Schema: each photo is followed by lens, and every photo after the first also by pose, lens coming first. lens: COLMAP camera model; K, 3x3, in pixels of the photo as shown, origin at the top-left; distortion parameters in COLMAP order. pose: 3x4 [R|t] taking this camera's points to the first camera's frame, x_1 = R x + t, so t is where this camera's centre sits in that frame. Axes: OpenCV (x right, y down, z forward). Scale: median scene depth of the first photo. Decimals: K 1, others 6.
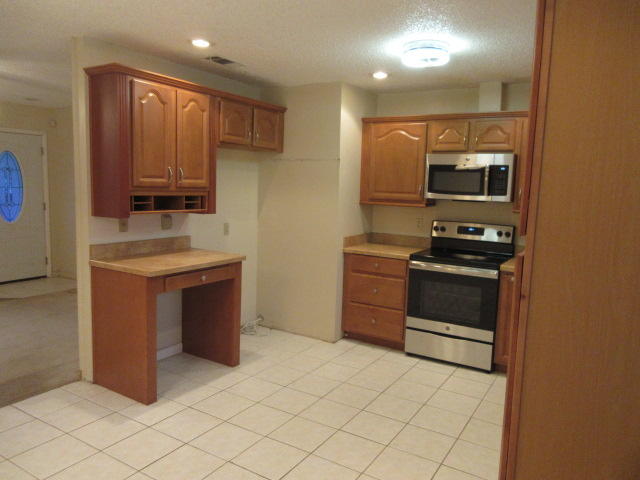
lens RADIAL K [[475.3, 0, 319.5], [0, 475.3, 239.6], [0, 0, 1]] dist [0.003552, -0.002429]
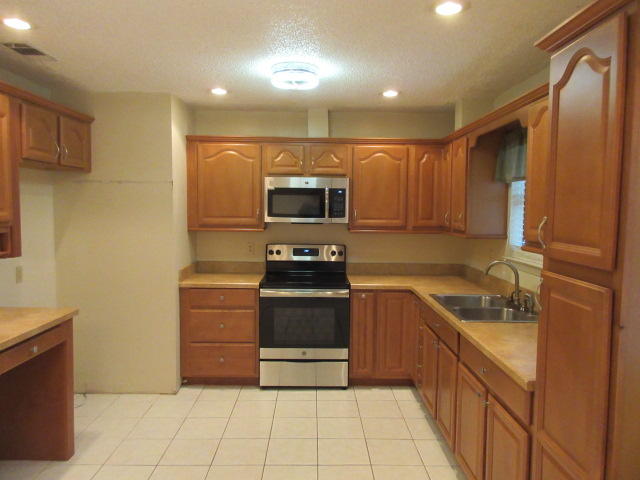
lens RADIAL K [[475.3, 0, 320.6], [0, 475.3, 241.4], [0, 0, 1]] dist [0.003552, -0.002429]
pose [[0.844359, -0.064379, 0.531895, -0.215142], [0.079394, 0.996829, -0.005381, -0.037089], [-0.529862, 0.046773, 0.846793, 0.136699]]
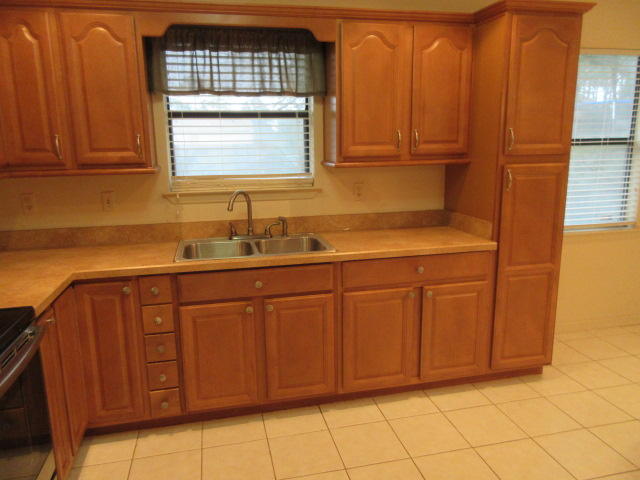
lens RADIAL K [[475.3, 0, 322.0], [0, 475.3, 236.9], [0, 0, 1]] dist [0.003552, -0.002429]
pose [[-0.704682, -0.165358, 0.689985, -0.104208], [0.070054, 0.951497, 0.299577, -0.117449], [-0.706056, 0.259443, -0.658919, 1.028113]]
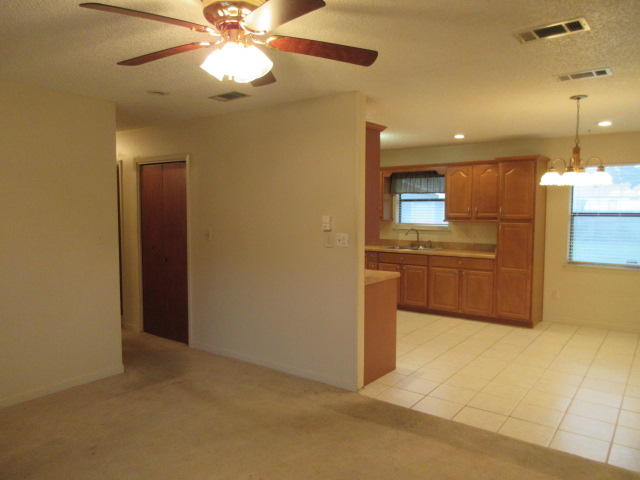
lens RADIAL K [[475.3, 0, 320.0], [0, 475.3, 238.6], [0, 0, 1]] dist [0.003552, -0.002429]
pose [[0.087425, -0.099407, 0.991199, -1.387945], [0.114662, 0.989400, 0.089113, -0.150720], [-0.989550, 0.105862, 0.097896, 0.824287]]
